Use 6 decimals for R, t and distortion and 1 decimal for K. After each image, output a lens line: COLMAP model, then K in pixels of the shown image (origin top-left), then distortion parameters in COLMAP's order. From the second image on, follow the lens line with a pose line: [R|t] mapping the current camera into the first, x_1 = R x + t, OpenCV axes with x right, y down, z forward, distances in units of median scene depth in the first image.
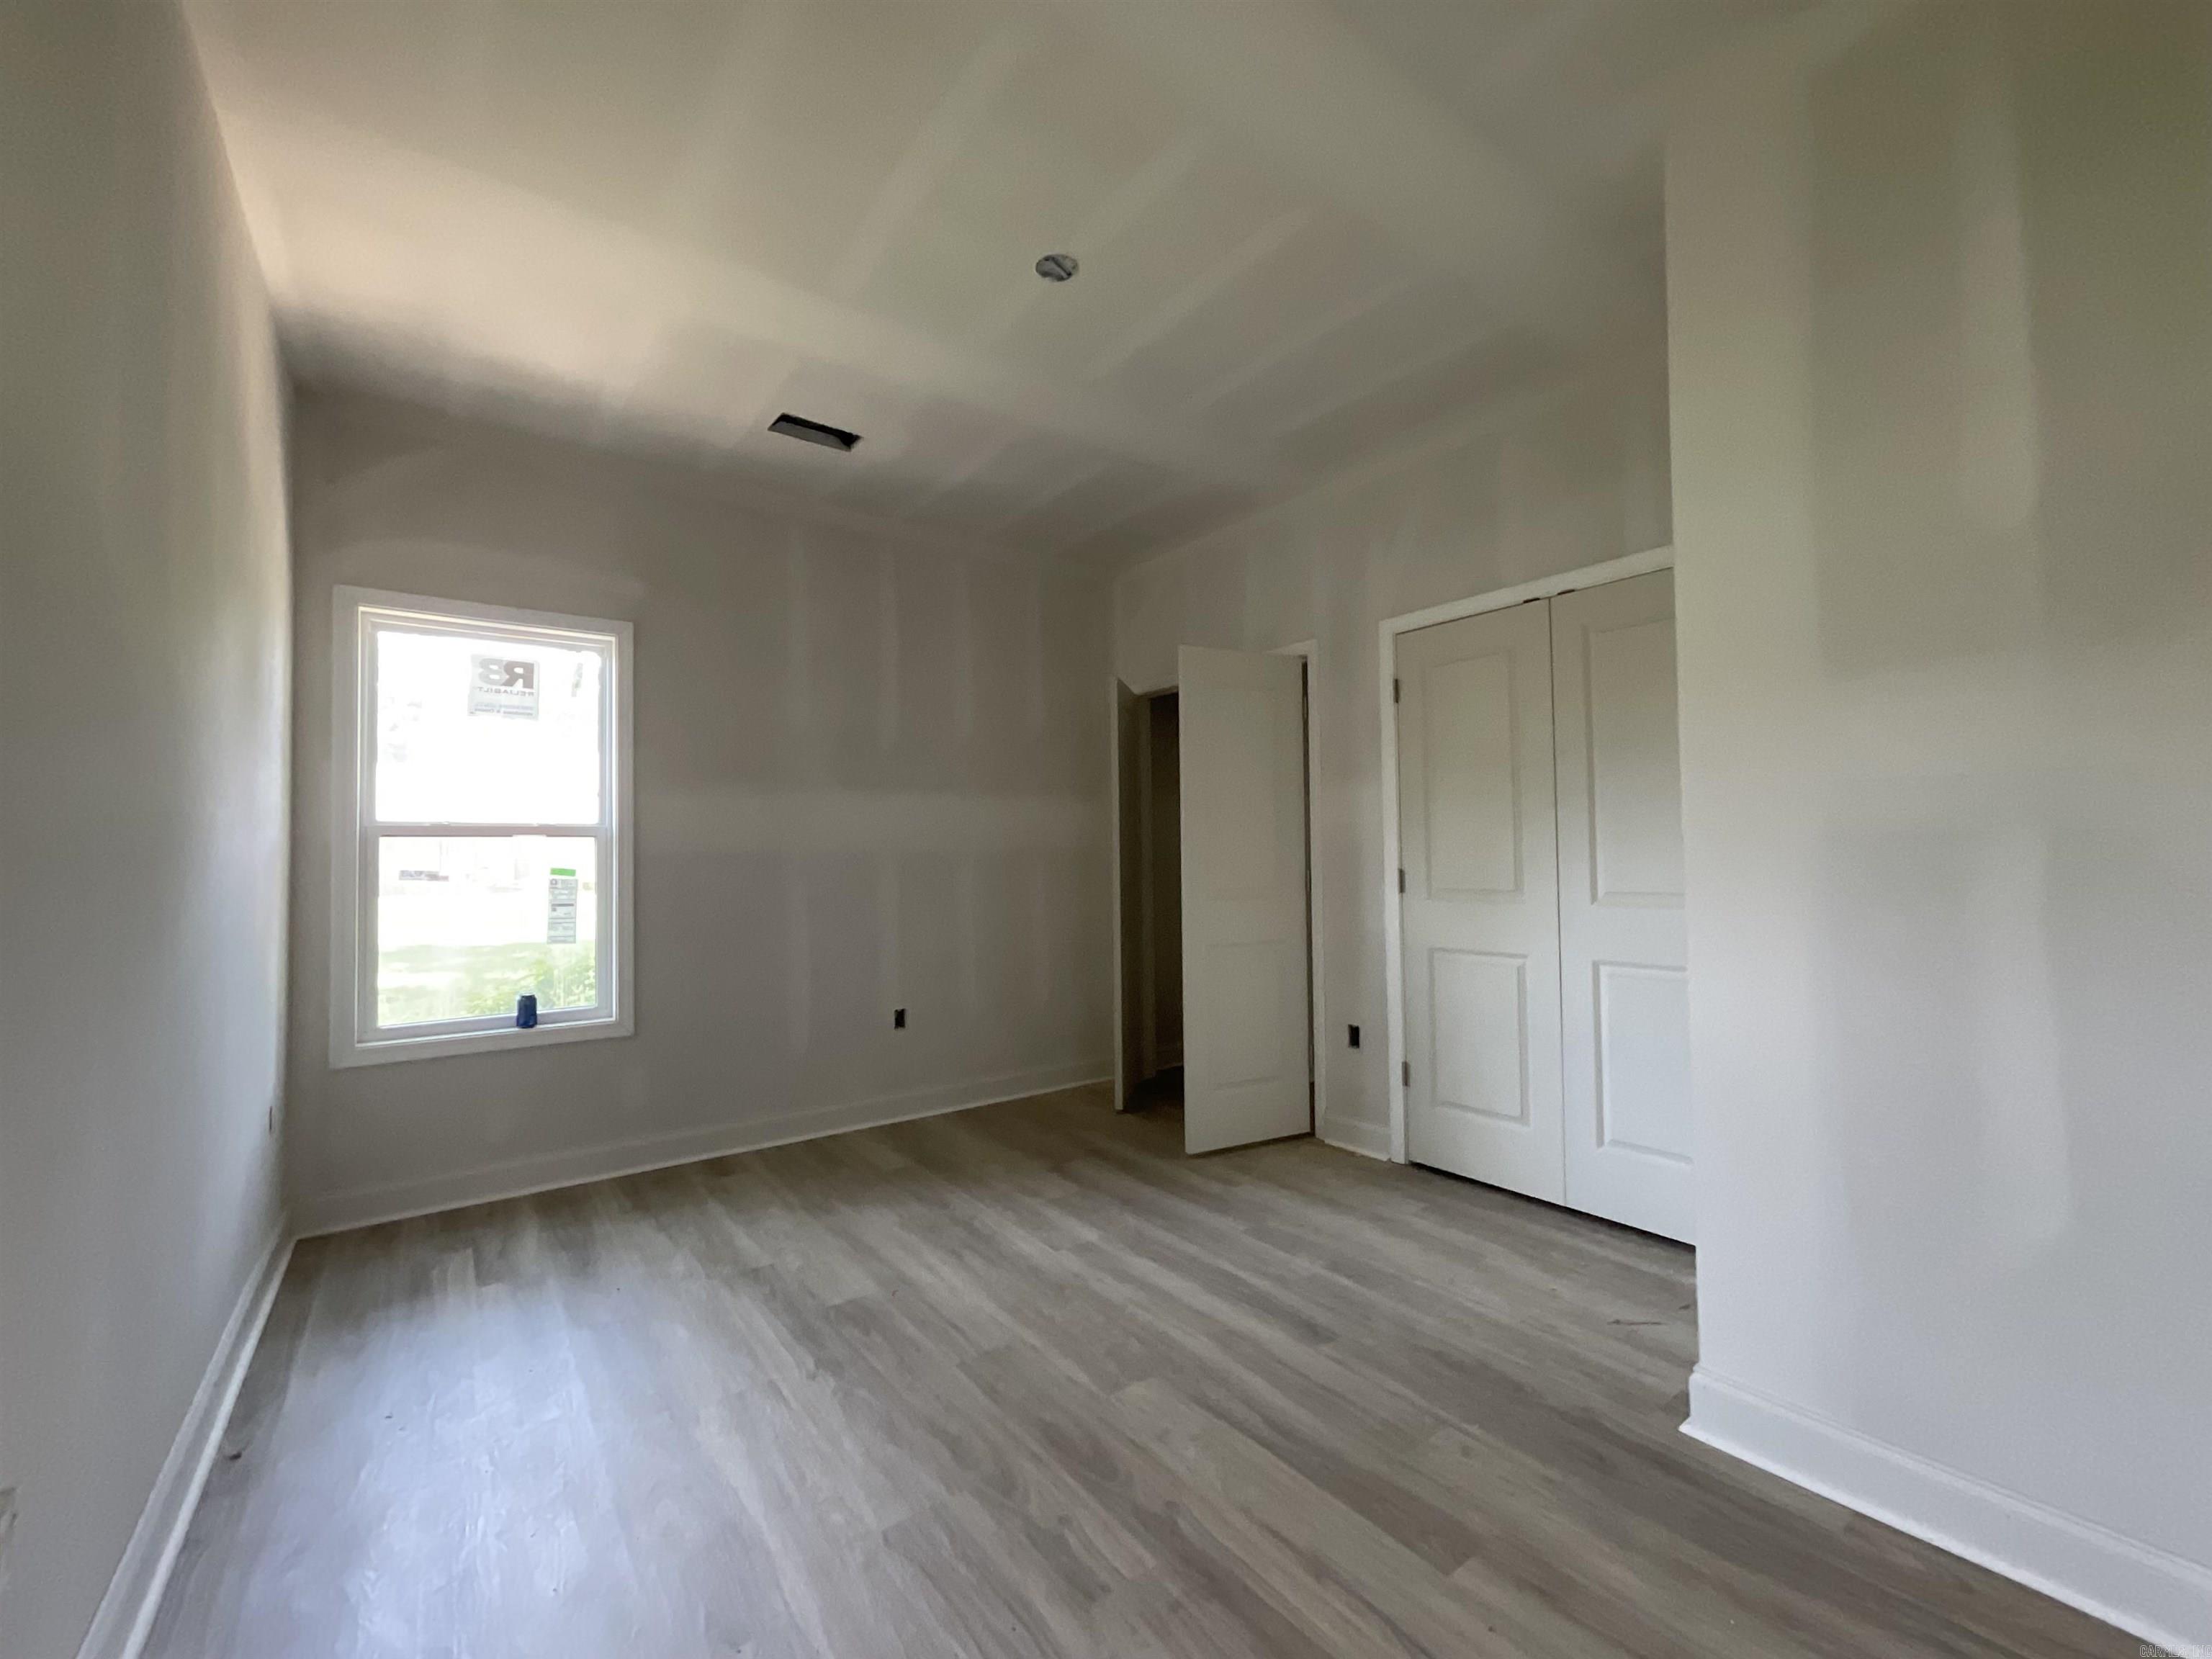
lens RADIAL K [[902.7, 0, 1104.3], [0, 902.7, 832.9], [0, 0, 1]] dist [-0.014308, 0.015012]
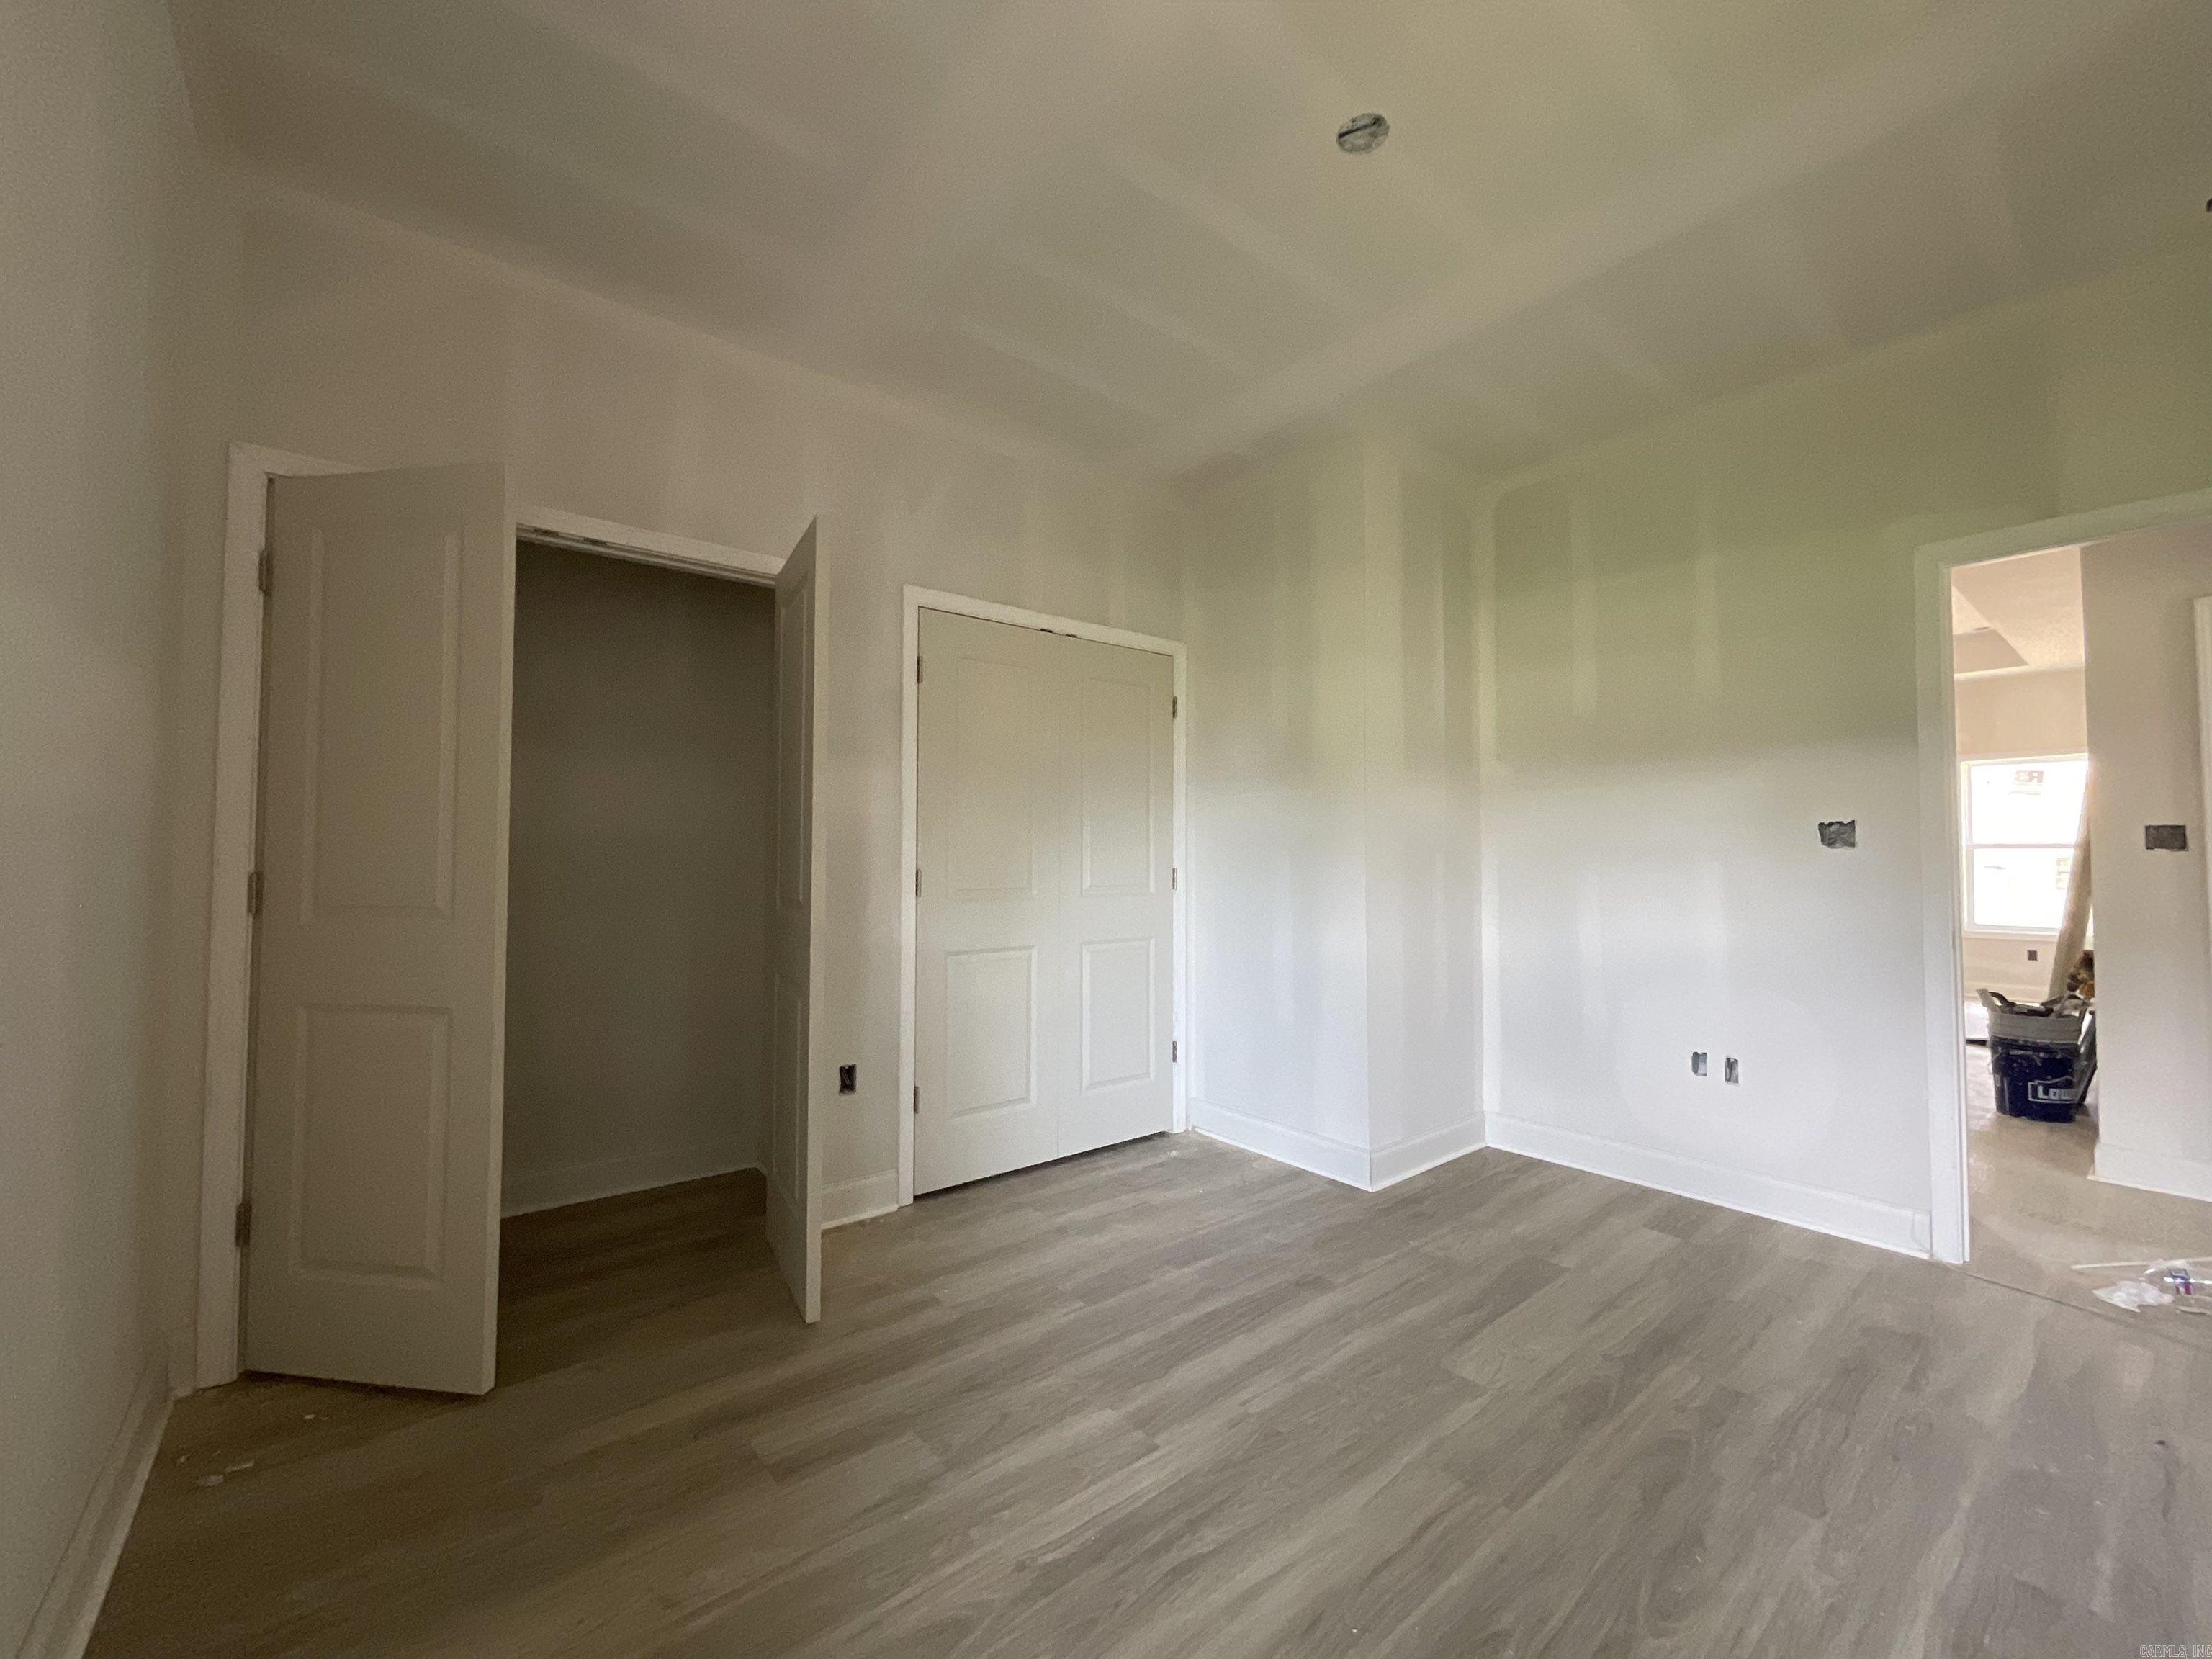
lens RADIAL K [[902.7, 0, 1104.3], [0, 902.7, 832.9], [0, 0, 1]] dist [-0.014308, 0.015012]
pose [[-0.049247, 0.044490, 0.997795, -0.706551], [-0.028197, 0.998547, -0.045915, 0.049063], [-0.998389, -0.030396, -0.047921, 1.060902]]
